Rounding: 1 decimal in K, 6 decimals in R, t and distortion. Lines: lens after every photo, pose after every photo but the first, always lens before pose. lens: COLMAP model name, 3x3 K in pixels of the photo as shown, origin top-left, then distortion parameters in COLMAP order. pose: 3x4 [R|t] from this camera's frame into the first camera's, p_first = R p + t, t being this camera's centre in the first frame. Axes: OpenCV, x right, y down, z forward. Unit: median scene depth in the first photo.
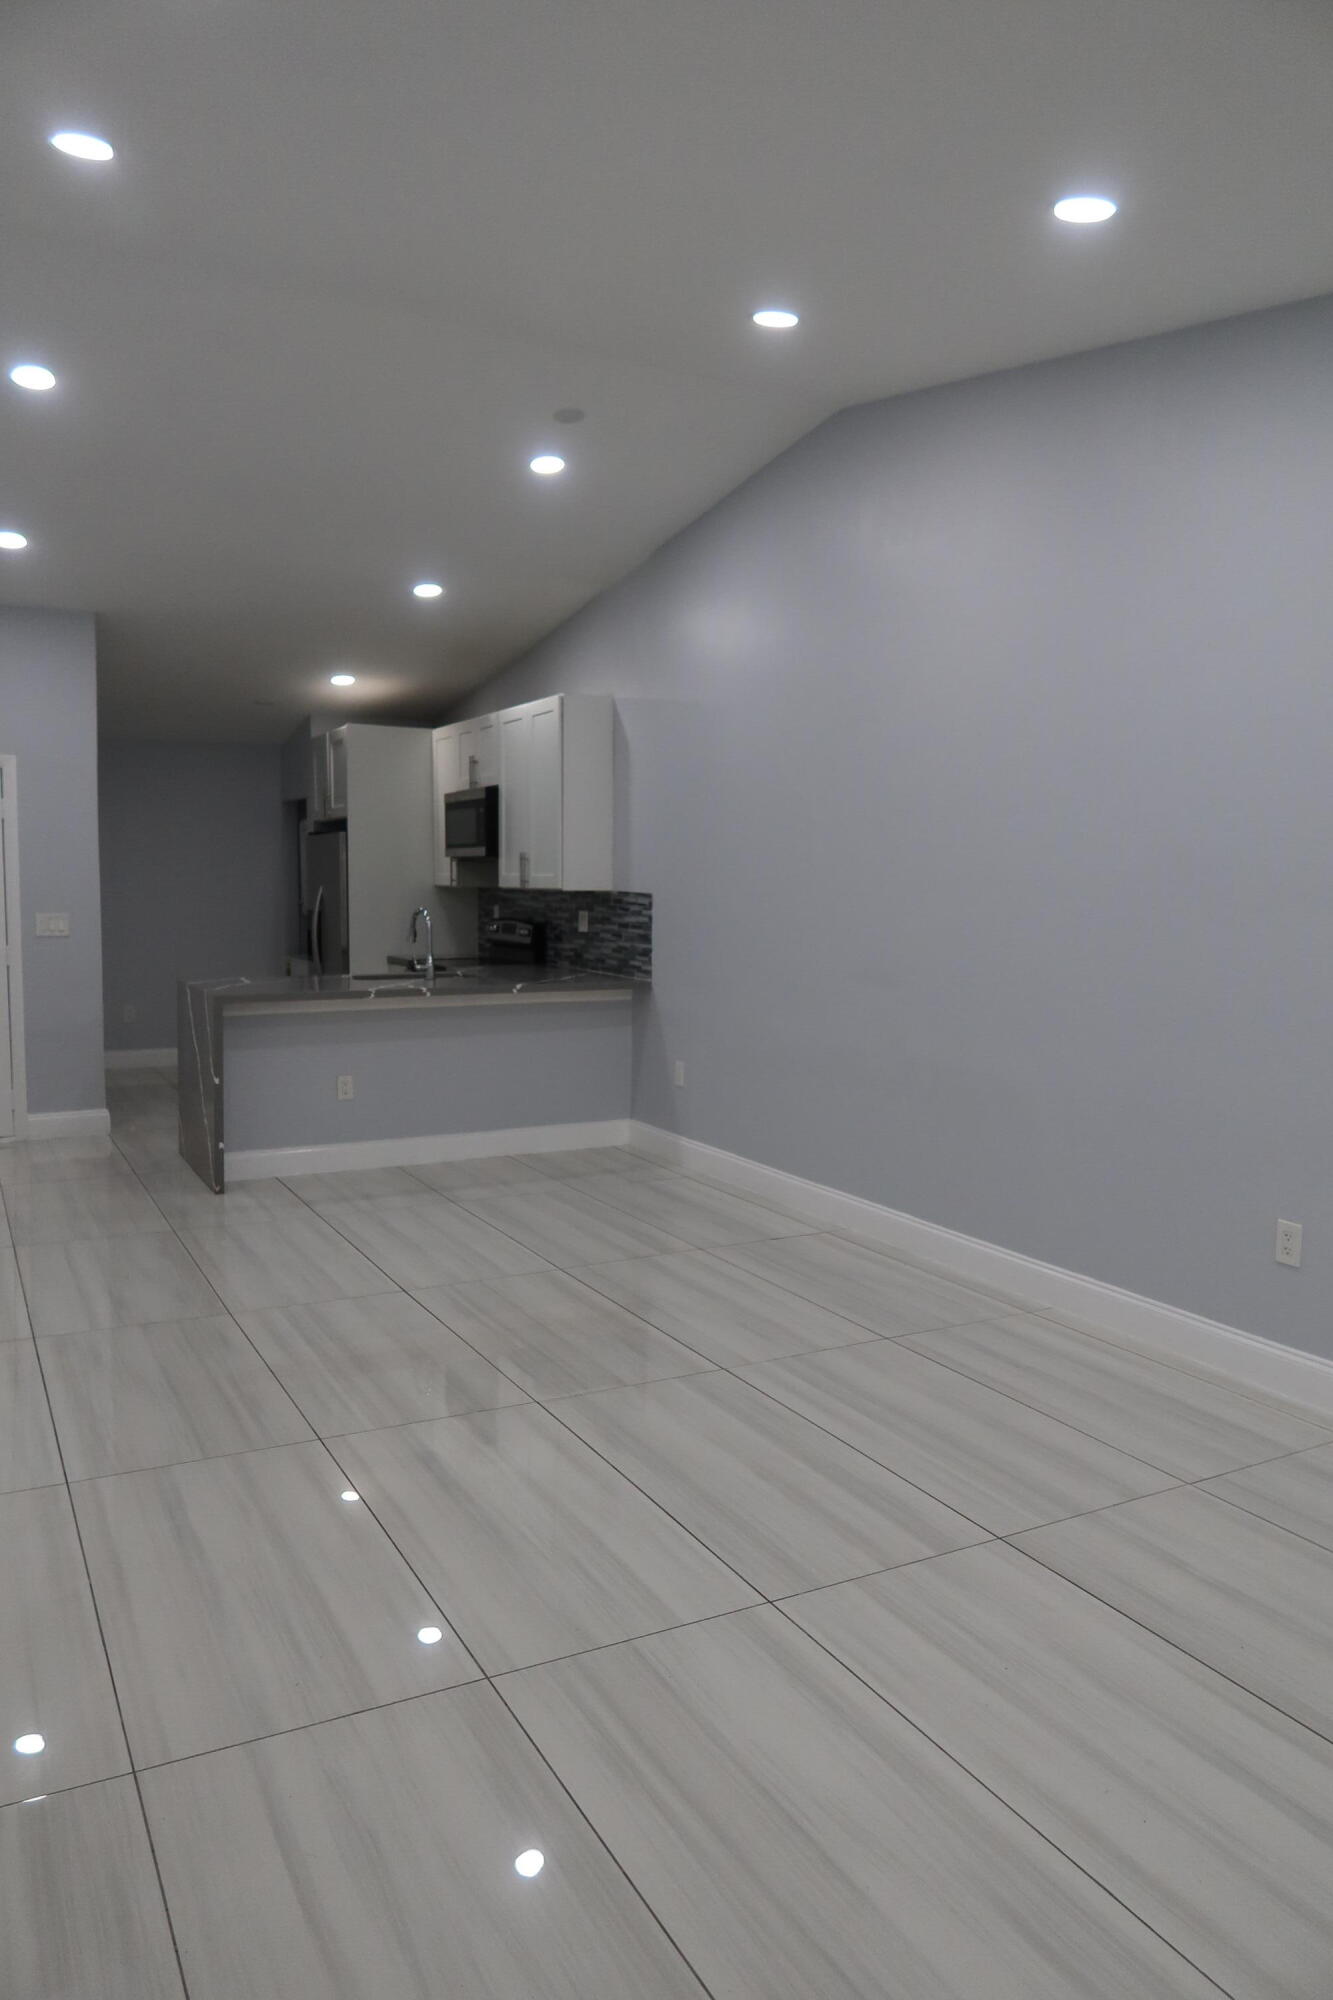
lens RADIAL K [[1401.4, 0, 666.5], [0, 1401.4, 1000.0], [0, 0, 1]] dist [-0.013024, 0.003203]
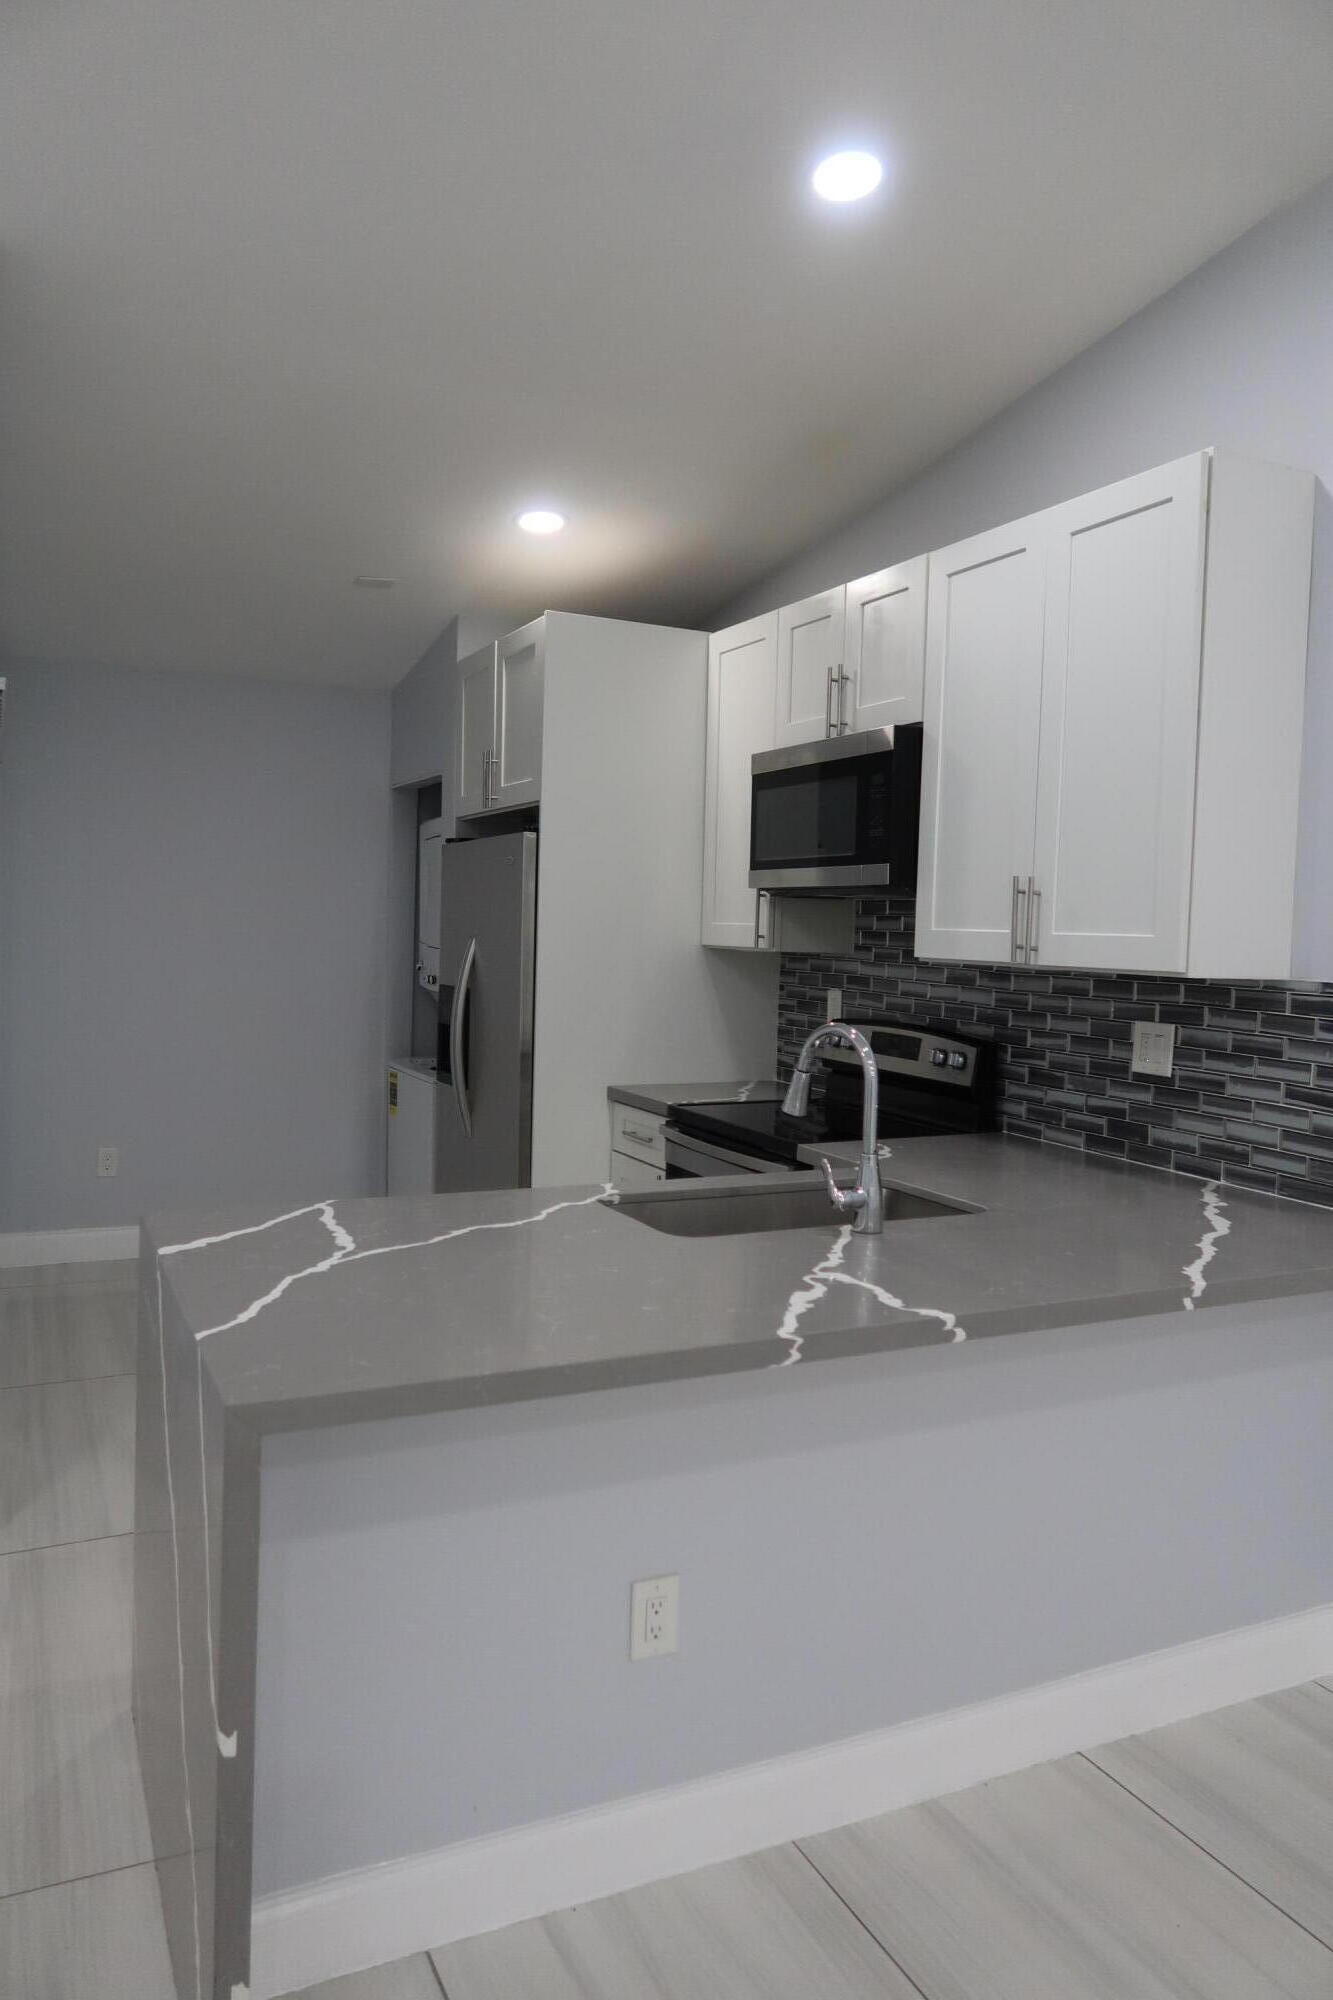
lens RADIAL K [[1401.4, 0, 666.5], [0, 1401.4, 1000.0], [0, 0, 1]] dist [-0.013024, 0.003203]
pose [[0.998916, 0.025774, -0.038764, -0.173006], [-0.027101, 0.999050, -0.034121, -0.048917], [0.037848, 0.035134, 0.998666, 0.546789]]
